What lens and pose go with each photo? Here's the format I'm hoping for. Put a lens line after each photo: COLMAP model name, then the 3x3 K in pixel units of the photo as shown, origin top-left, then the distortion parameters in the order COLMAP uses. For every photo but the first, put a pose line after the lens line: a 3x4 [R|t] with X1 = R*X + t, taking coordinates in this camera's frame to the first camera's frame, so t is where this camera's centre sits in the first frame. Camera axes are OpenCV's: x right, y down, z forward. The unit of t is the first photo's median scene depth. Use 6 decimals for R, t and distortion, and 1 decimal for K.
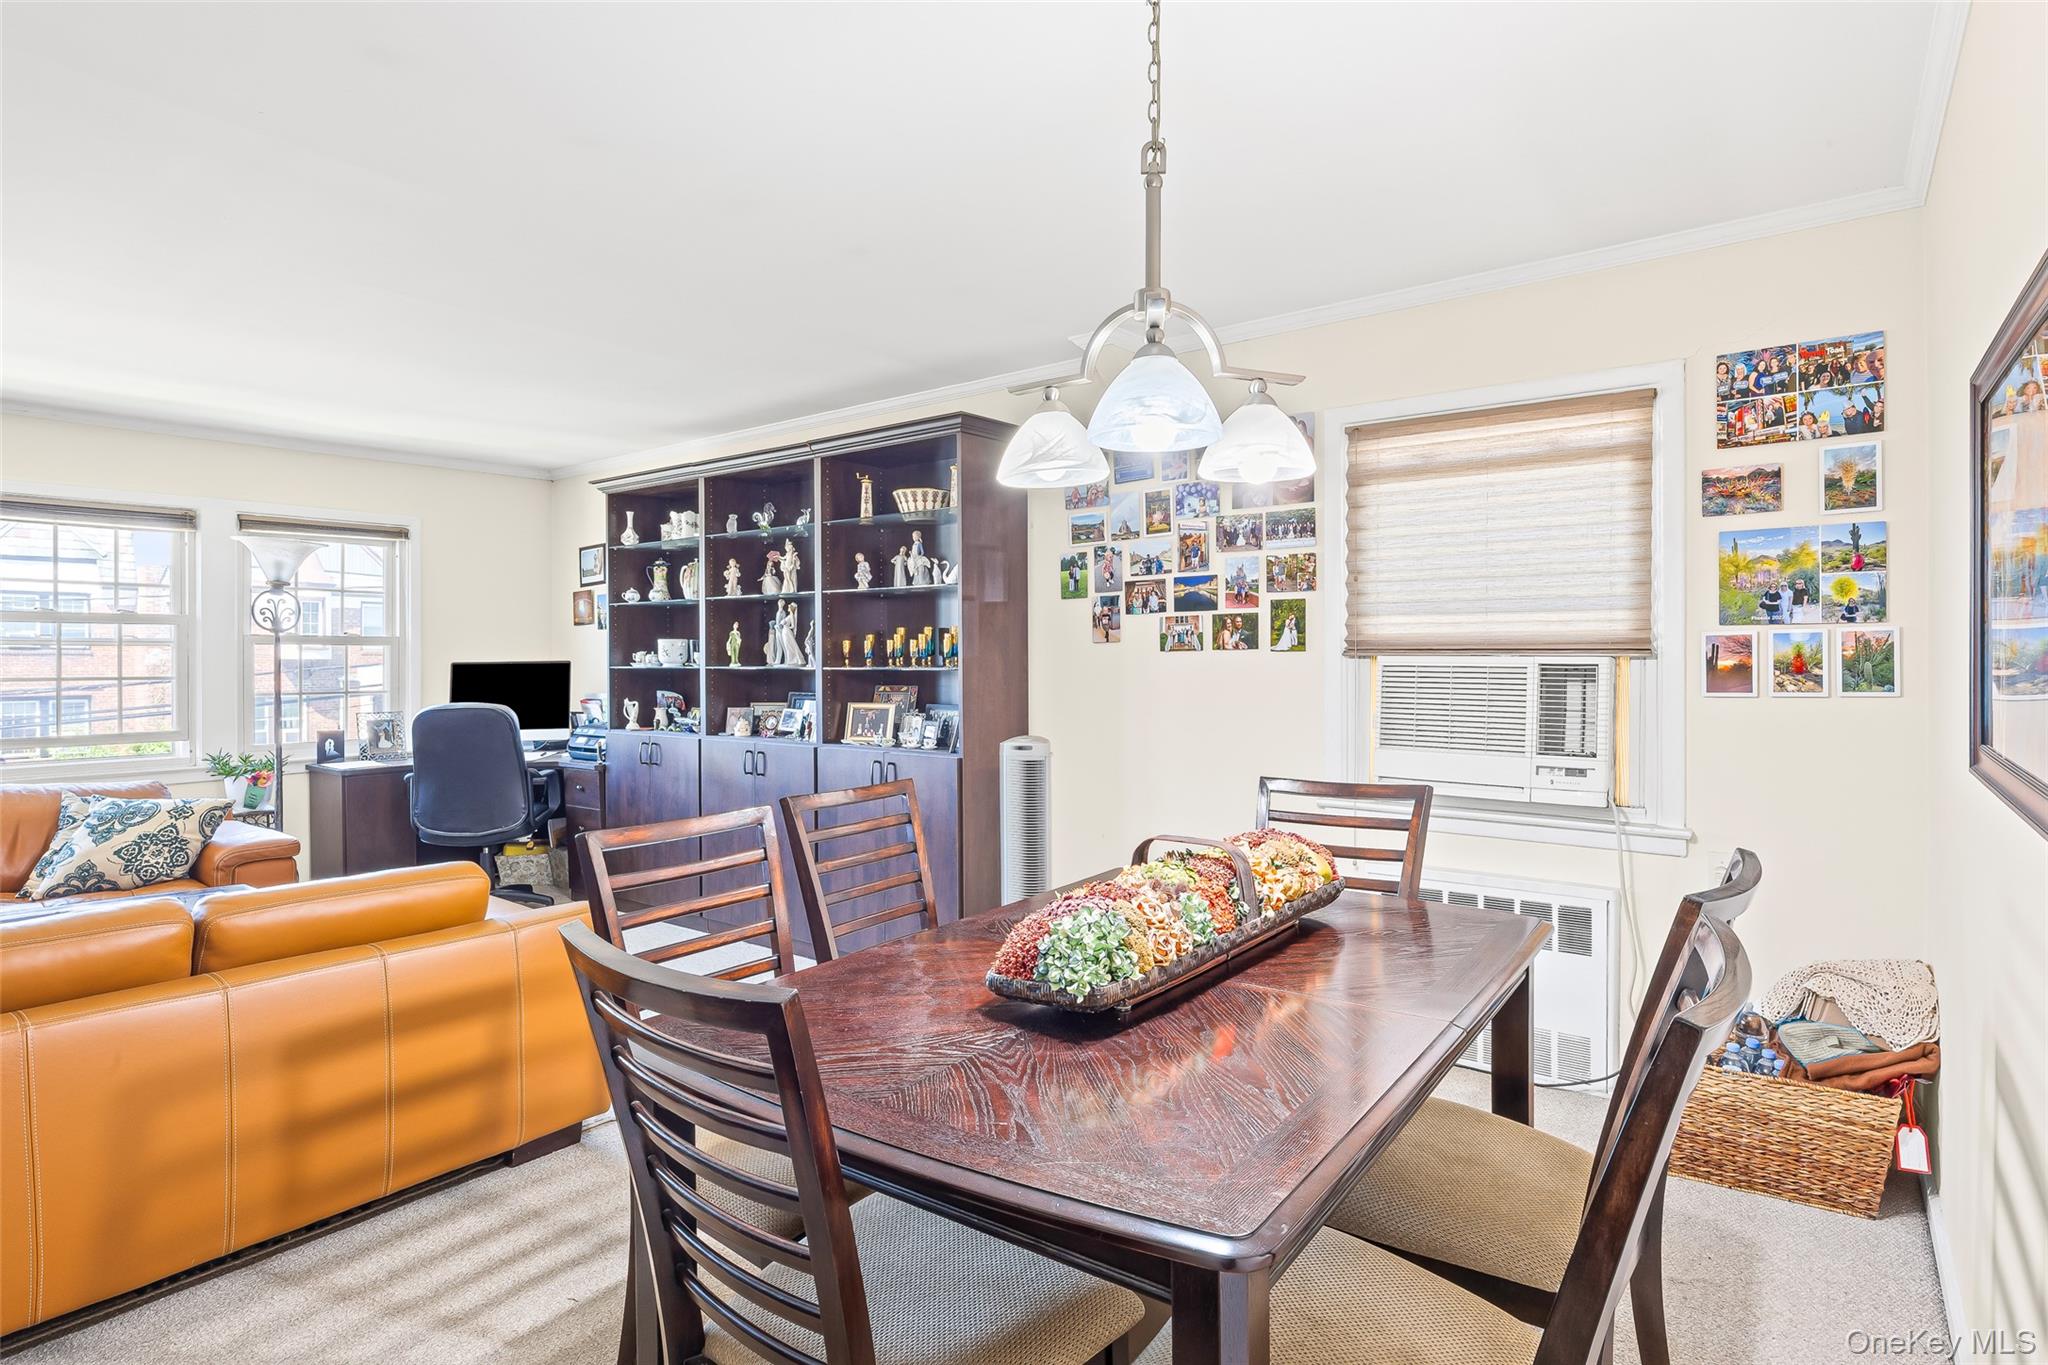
lens RADIAL K [[1056.2, 0, 1031.2], [0, 1056.2, 674.3], [0, 0, 1]] dist [-0.020512, 0.000562]
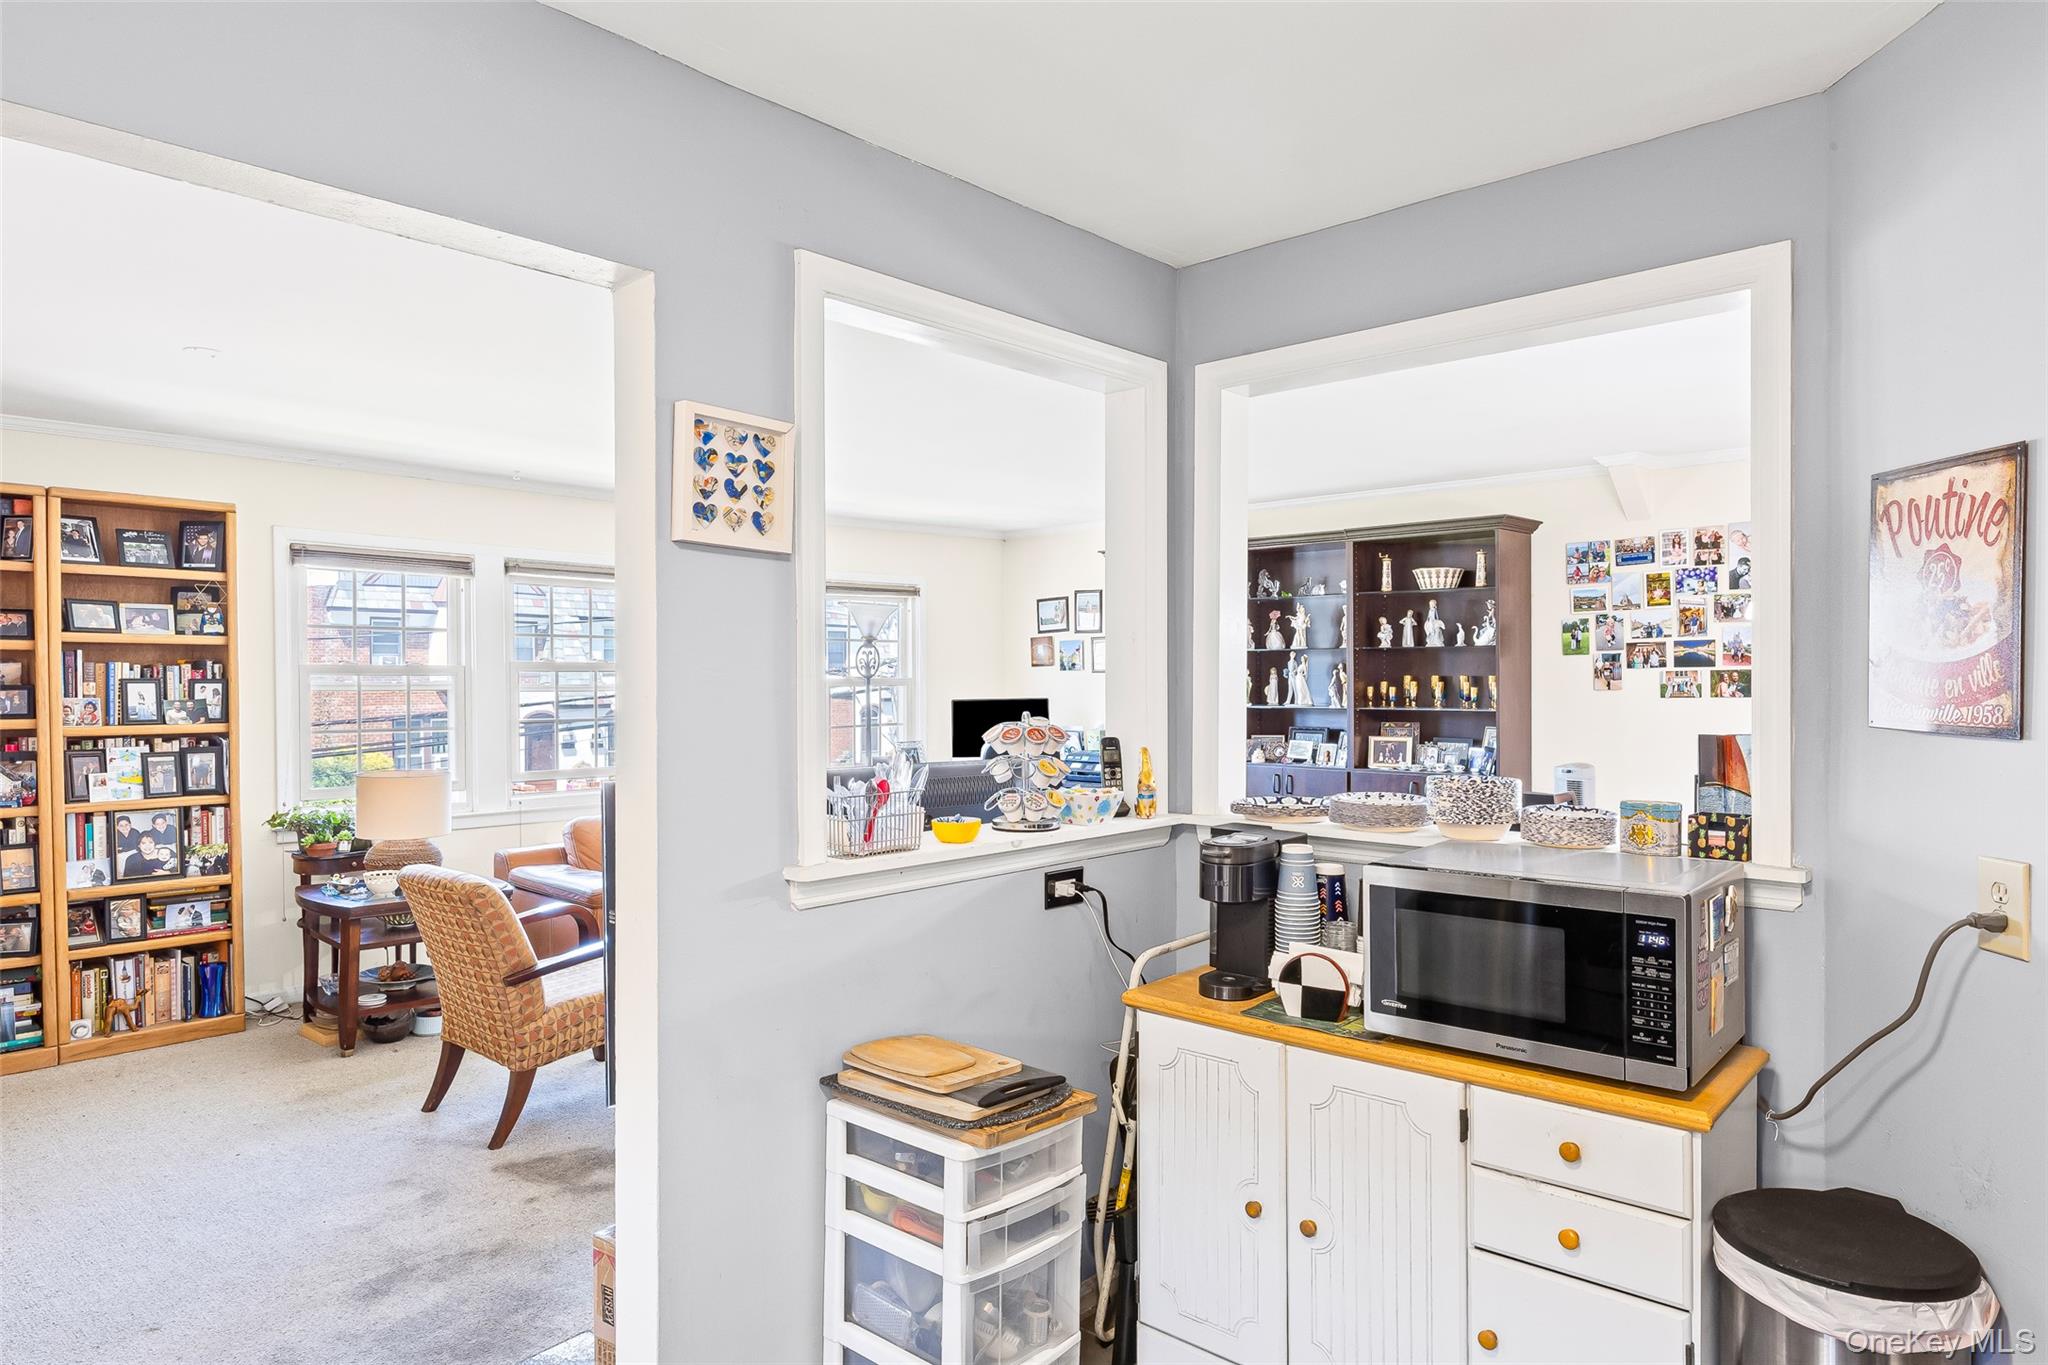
lens RADIAL K [[1263.9, 0, 1010.2], [0, 1263.9, 692.8], [0, 0, 1]] dist [0.002805, -0.001340]
pose [[0.993644, -0.000026, -0.112569, -0.504852], [-0.000215, 0.999998, -0.002128, -0.025101], [0.112568, 0.002139, 0.993642, -0.636965]]
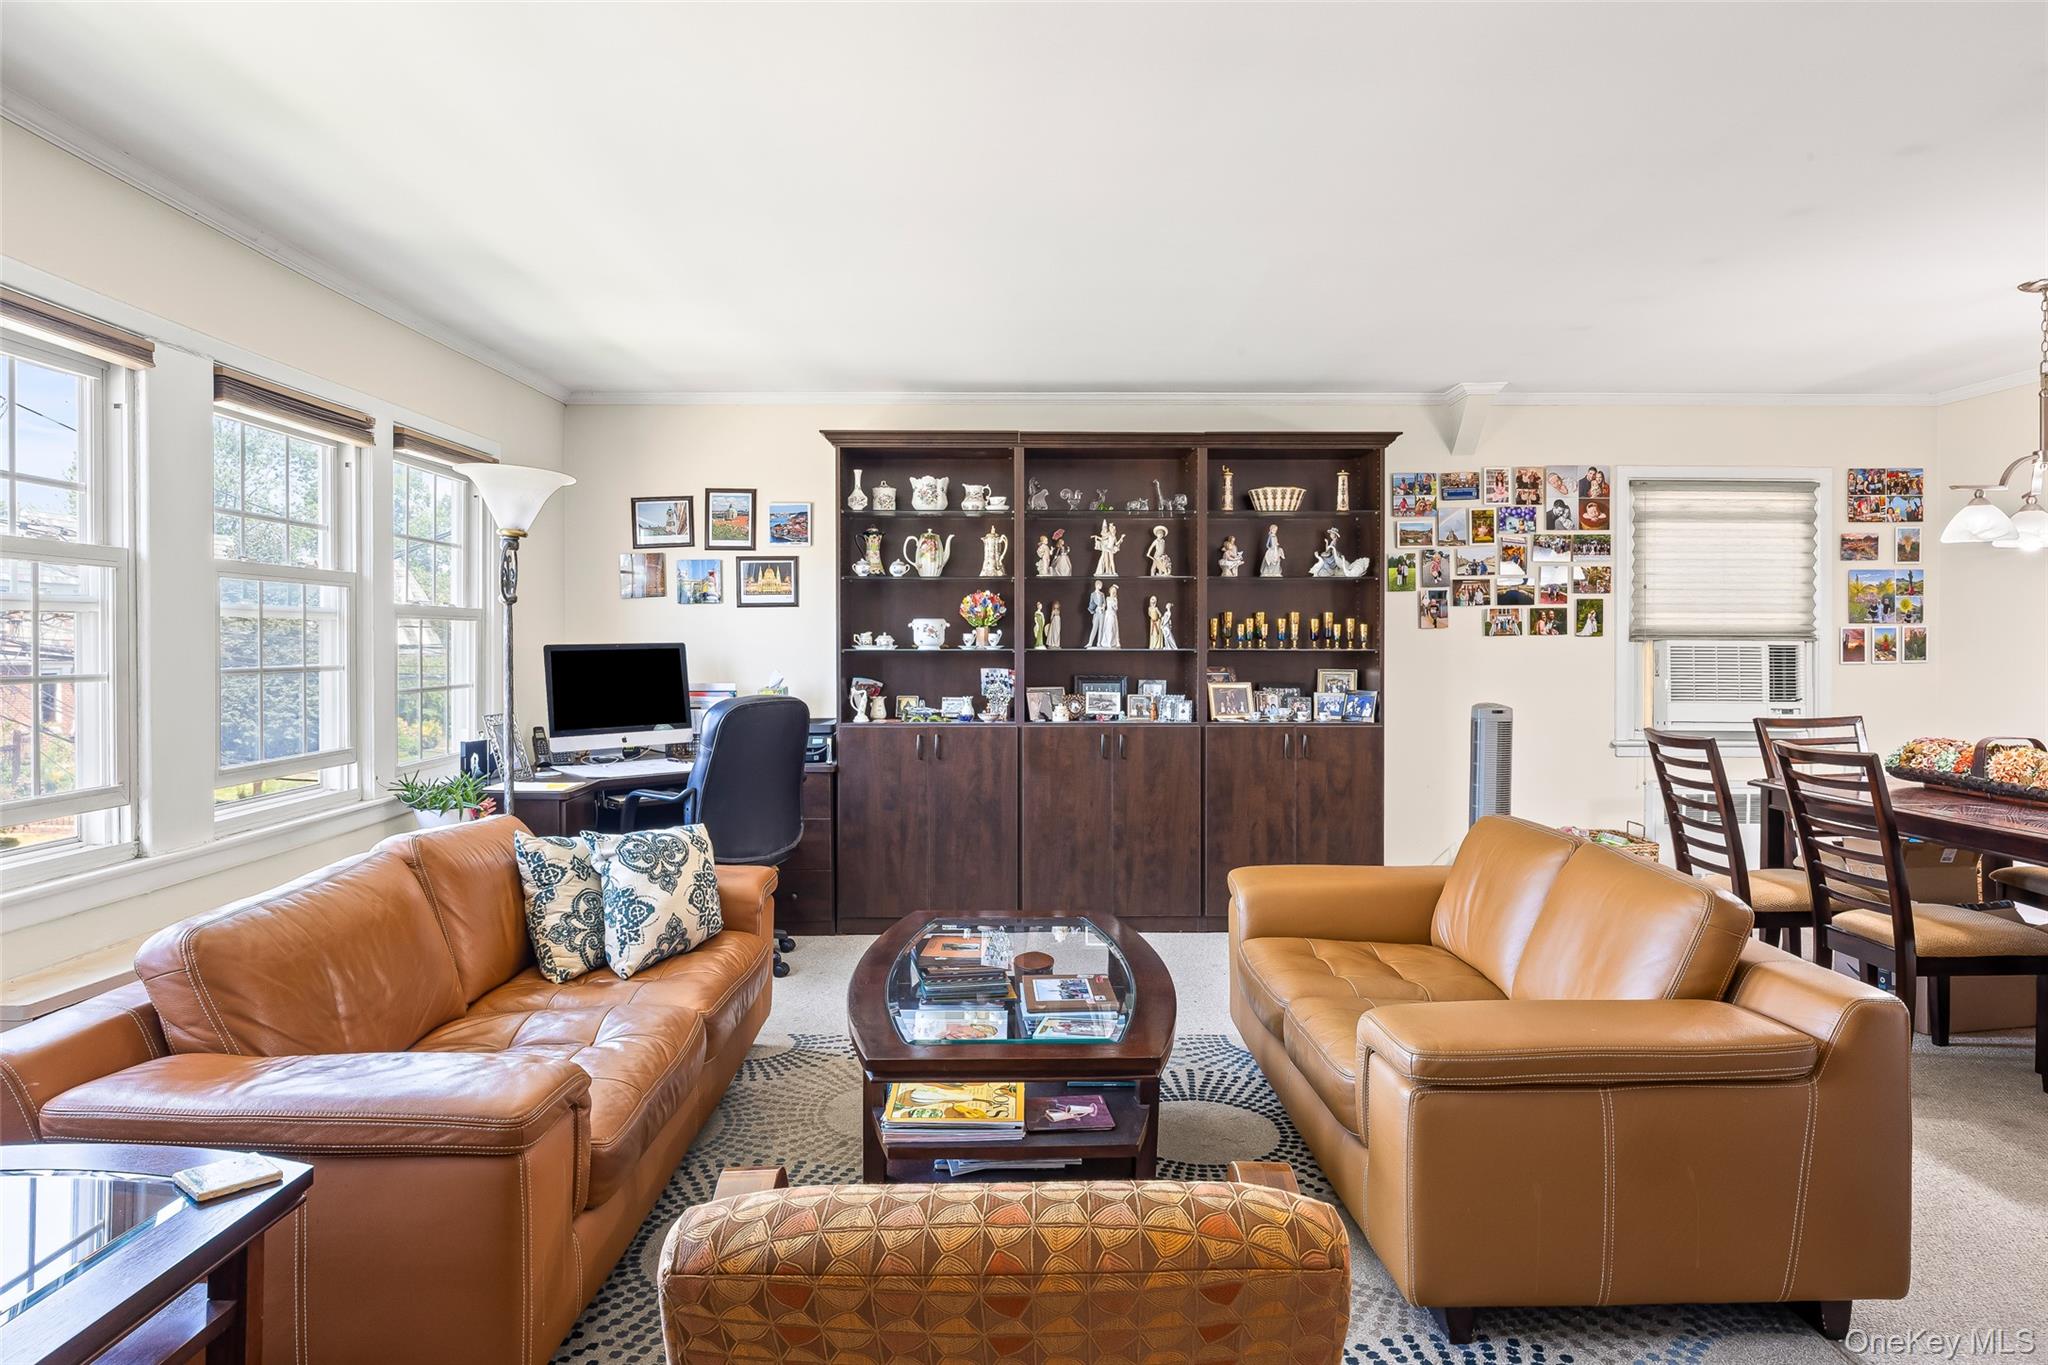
lens RADIAL K [[1250.8, 0, 1023.6], [0, 1250.8, 666.8], [0, 0, 1]] dist [-0.022234, -0.000465]
pose [[0.793138, -0.011075, 0.608941, -1.270031], [0.007555, 0.999937, 0.008347, -0.001138], [-0.608995, -0.002020, 0.793171, 0.148808]]
